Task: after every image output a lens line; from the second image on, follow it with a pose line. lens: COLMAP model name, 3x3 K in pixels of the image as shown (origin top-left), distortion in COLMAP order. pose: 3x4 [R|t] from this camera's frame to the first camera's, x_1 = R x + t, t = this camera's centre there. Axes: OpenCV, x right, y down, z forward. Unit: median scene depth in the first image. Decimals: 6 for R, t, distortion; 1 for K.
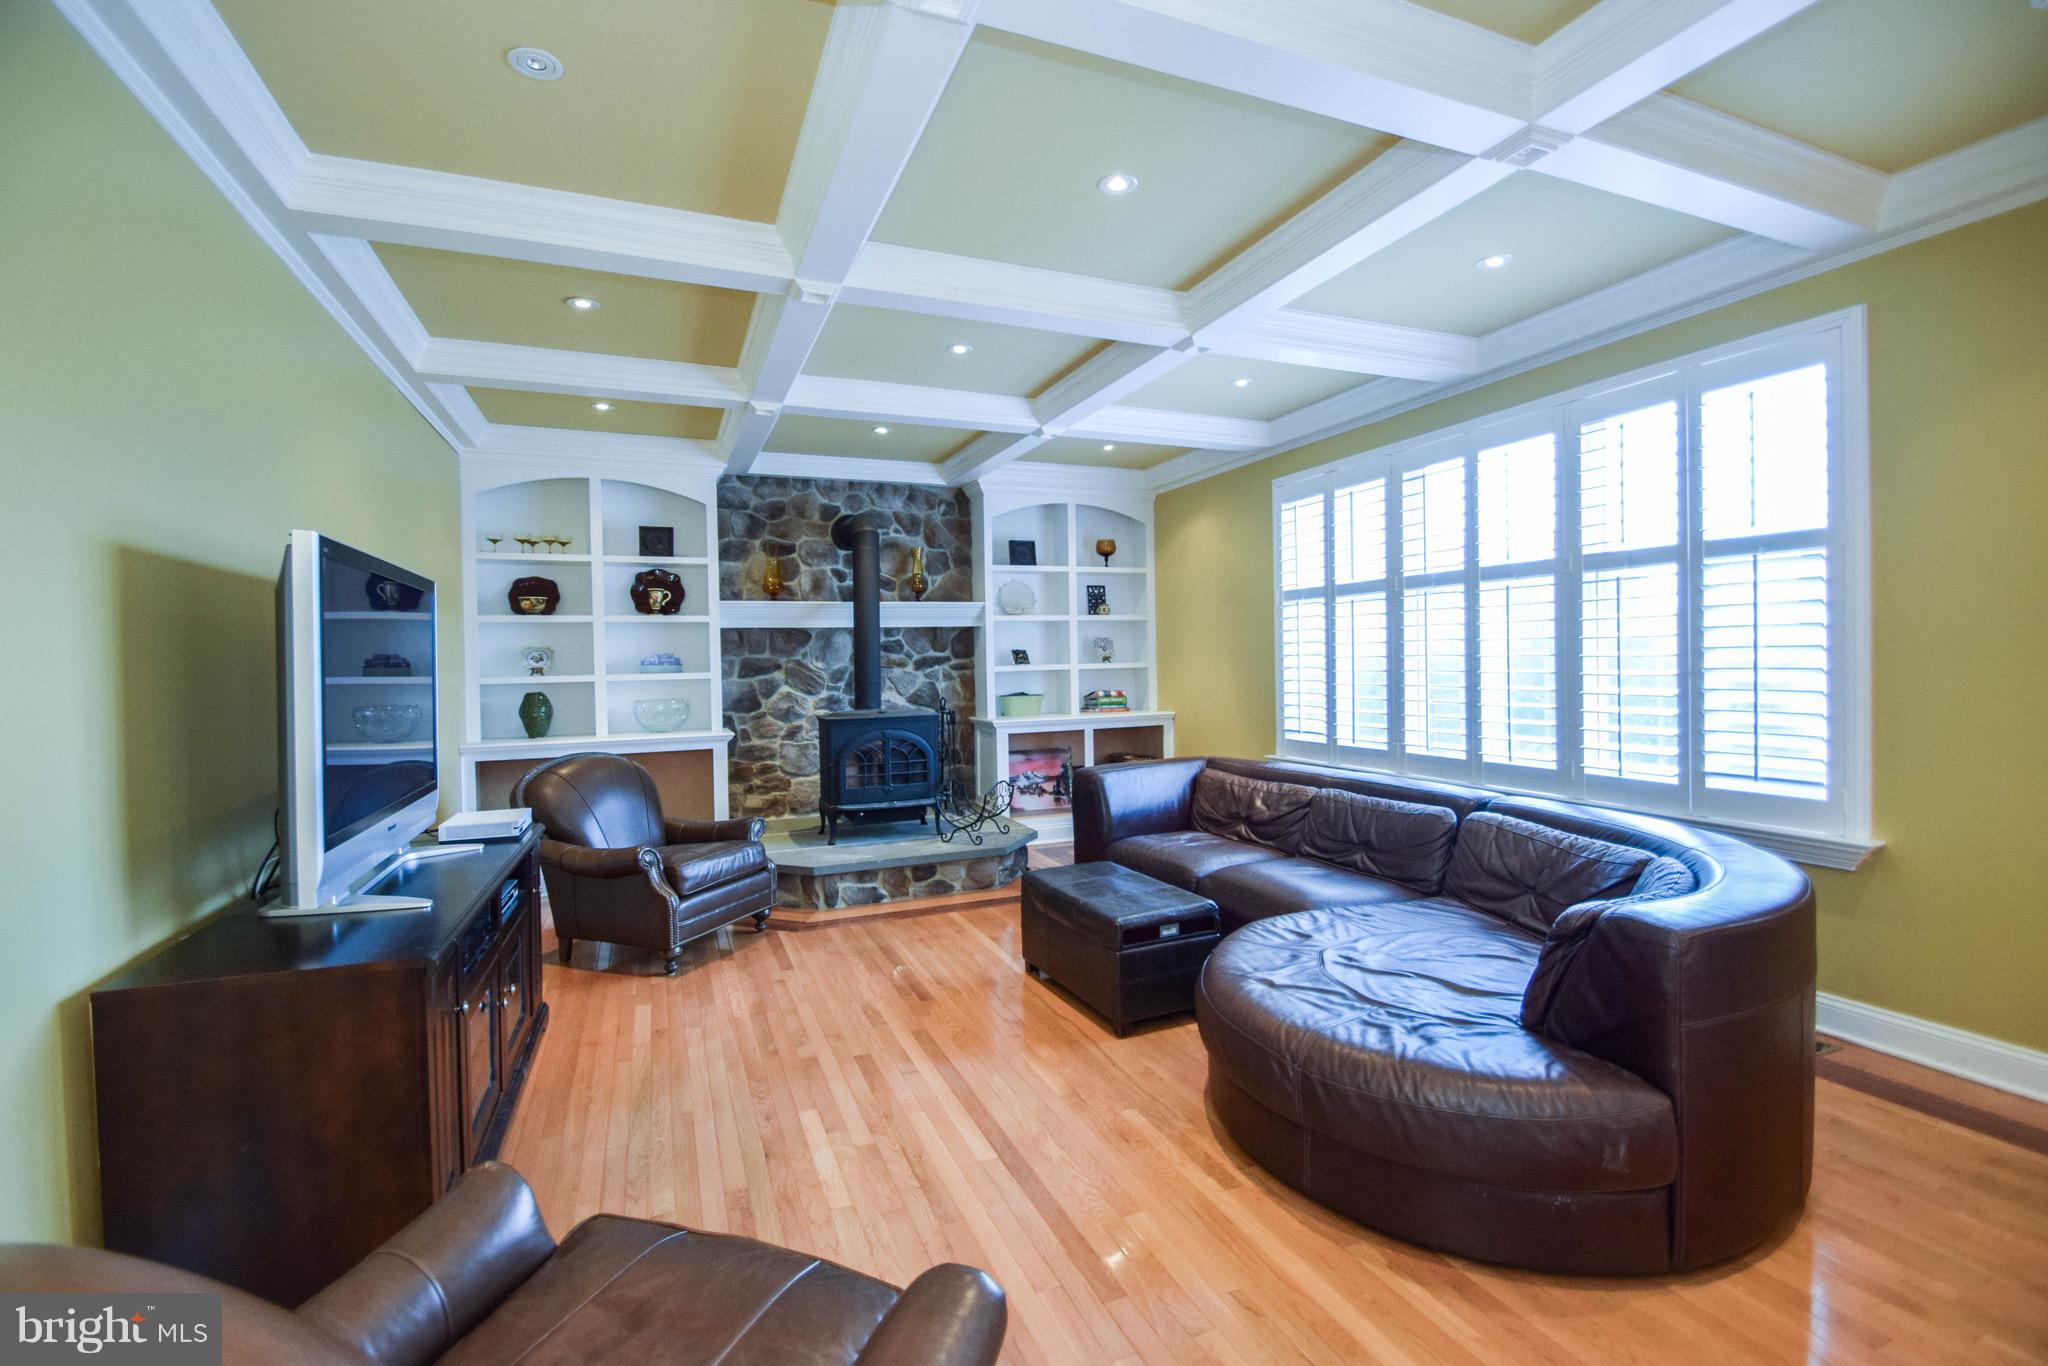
lens RADIAL K [[901.4, 0, 1020.7], [0, 901.4, 678.0], [0, 0, 1]] dist [0.002763, -0.006342]
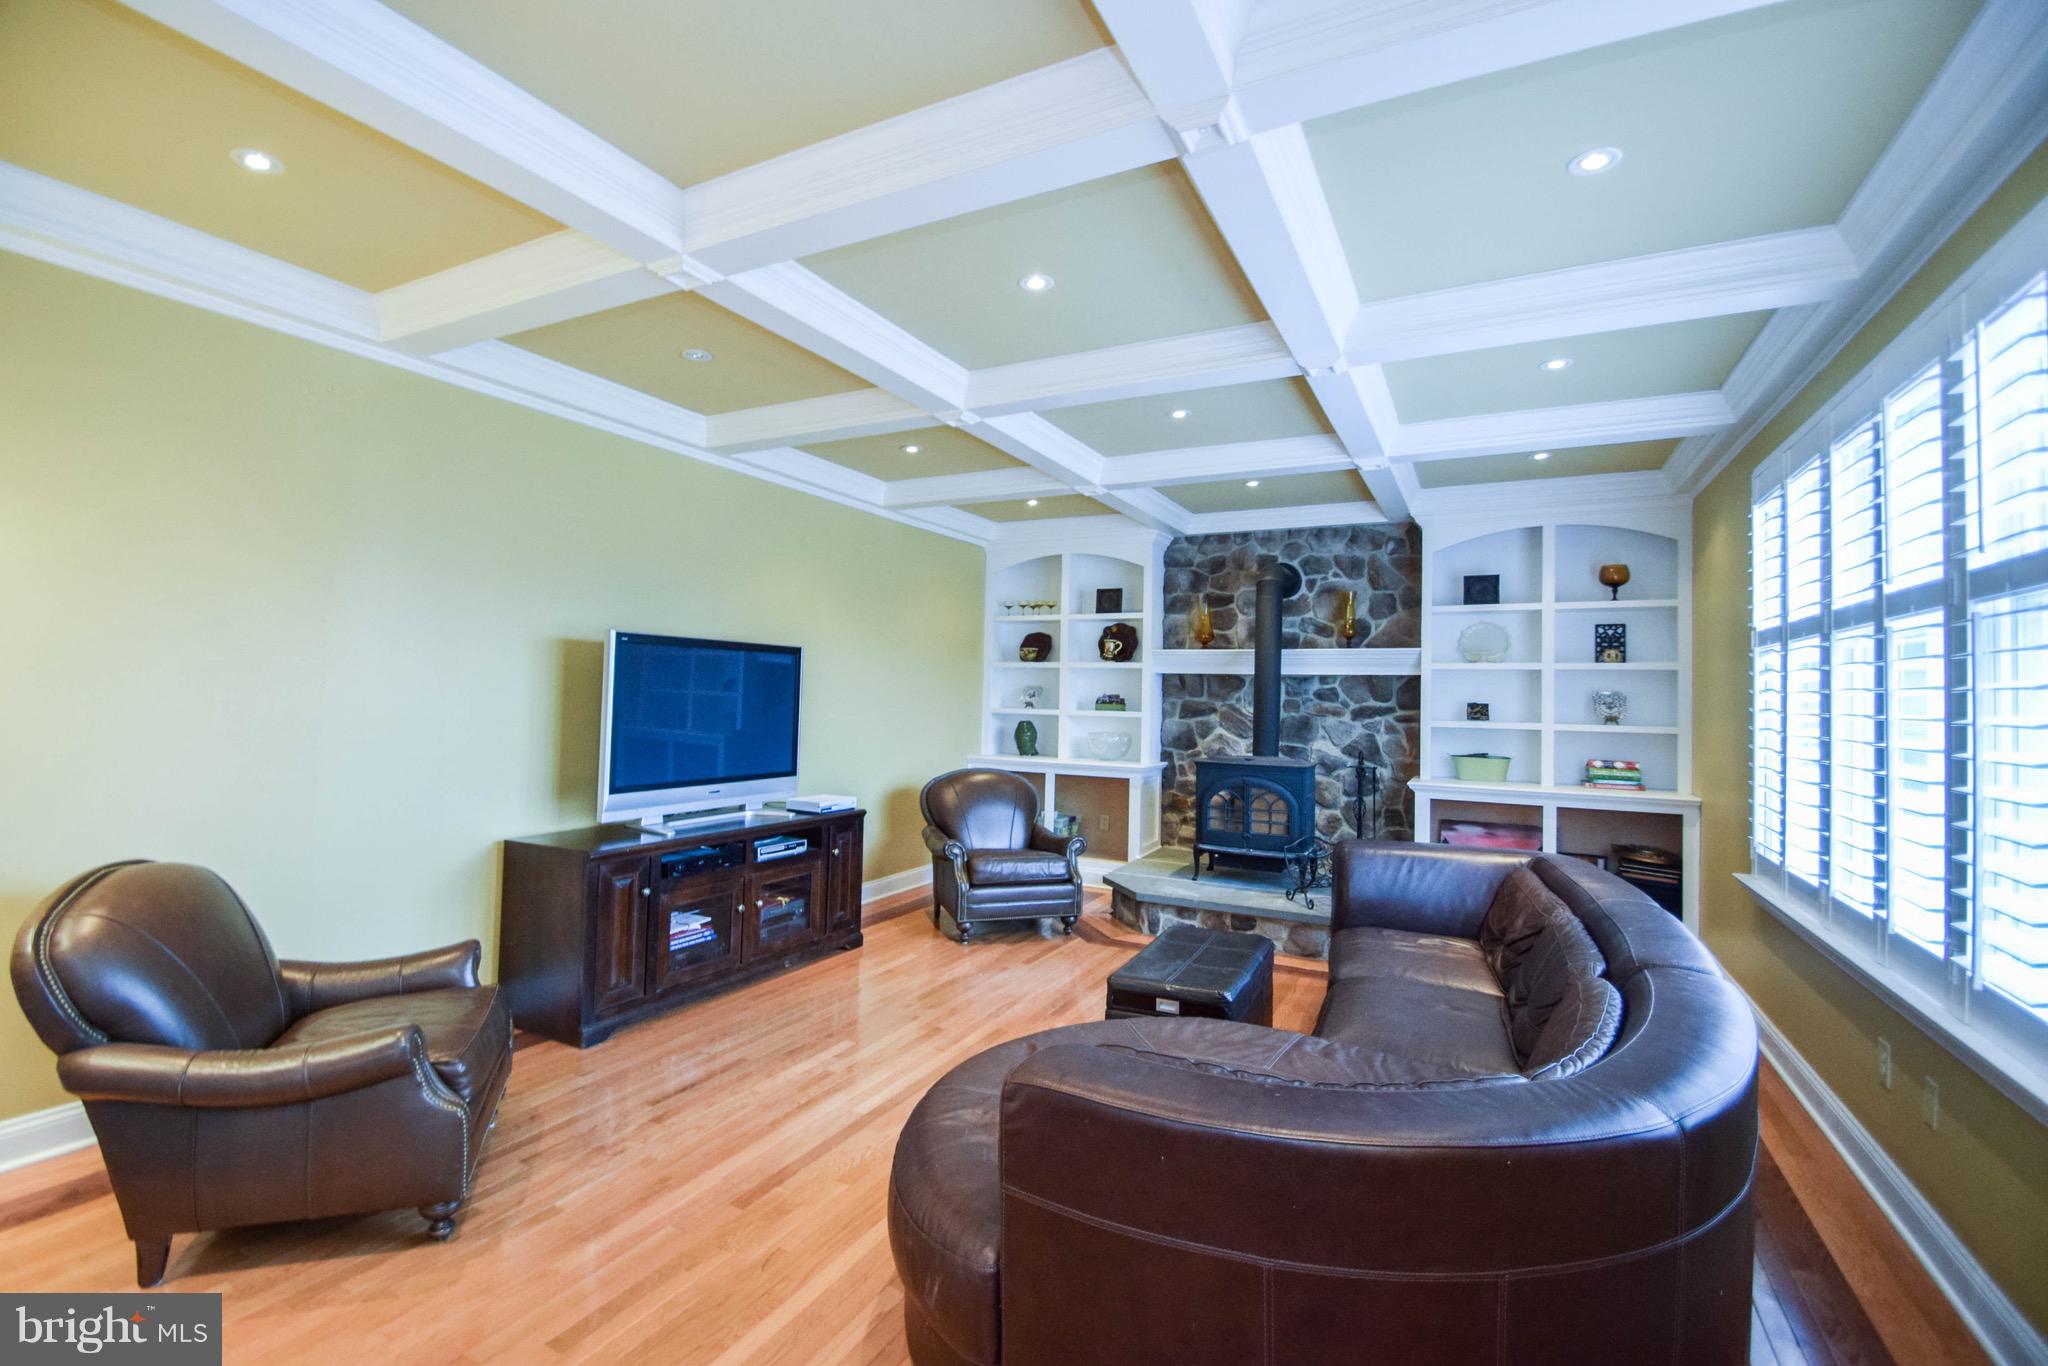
lens RADIAL K [[901.4, 0, 1018.0], [0, 901.4, 673.1], [0, 0, 1]] dist [0.002763, -0.006342]
pose [[0.641966, 0.014006, -0.766605, 0.406697], [-0.049151, 0.998528, -0.022917, -0.020299], [0.765156, 0.052392, 0.641710, 0.131236]]
